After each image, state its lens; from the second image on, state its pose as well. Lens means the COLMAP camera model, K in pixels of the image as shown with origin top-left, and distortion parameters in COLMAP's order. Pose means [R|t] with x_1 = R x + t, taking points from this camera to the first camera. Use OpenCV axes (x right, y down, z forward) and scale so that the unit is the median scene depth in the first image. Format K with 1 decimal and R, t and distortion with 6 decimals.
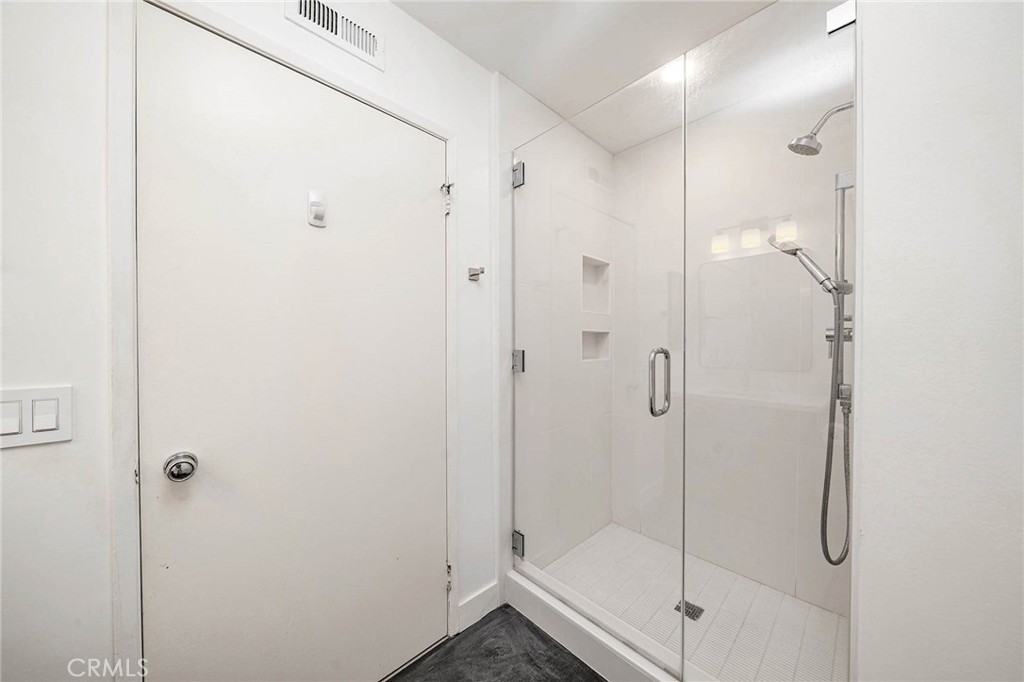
lens RADIAL K [[353.1, 0, 513.4], [0, 353.1, 342.4], [0, 0, 1]] dist [-0.011062, 0.000748]
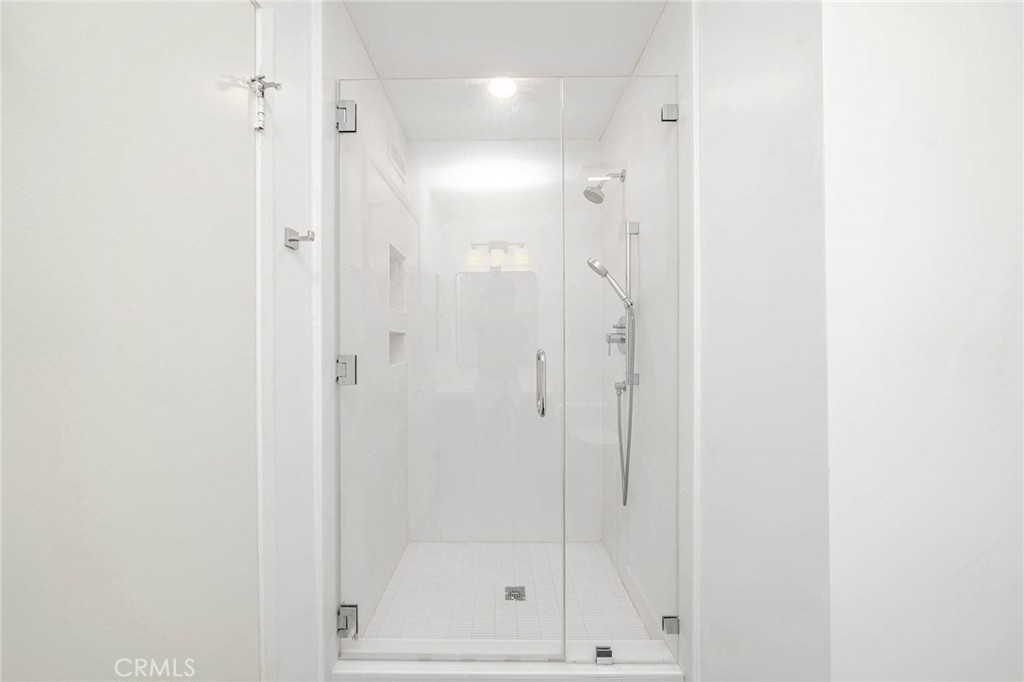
lens RADIAL K [[353.1, 0, 512.1], [0, 353.1, 342.4], [0, 0, 1]] dist [-0.011062, 0.000748]
pose [[0.699081, 0.001739, 0.715040, -0.266776], [0.003706, 0.999975, -0.006055, 0.001188], [-0.715033, 0.006882, 0.699057, 0.243191]]
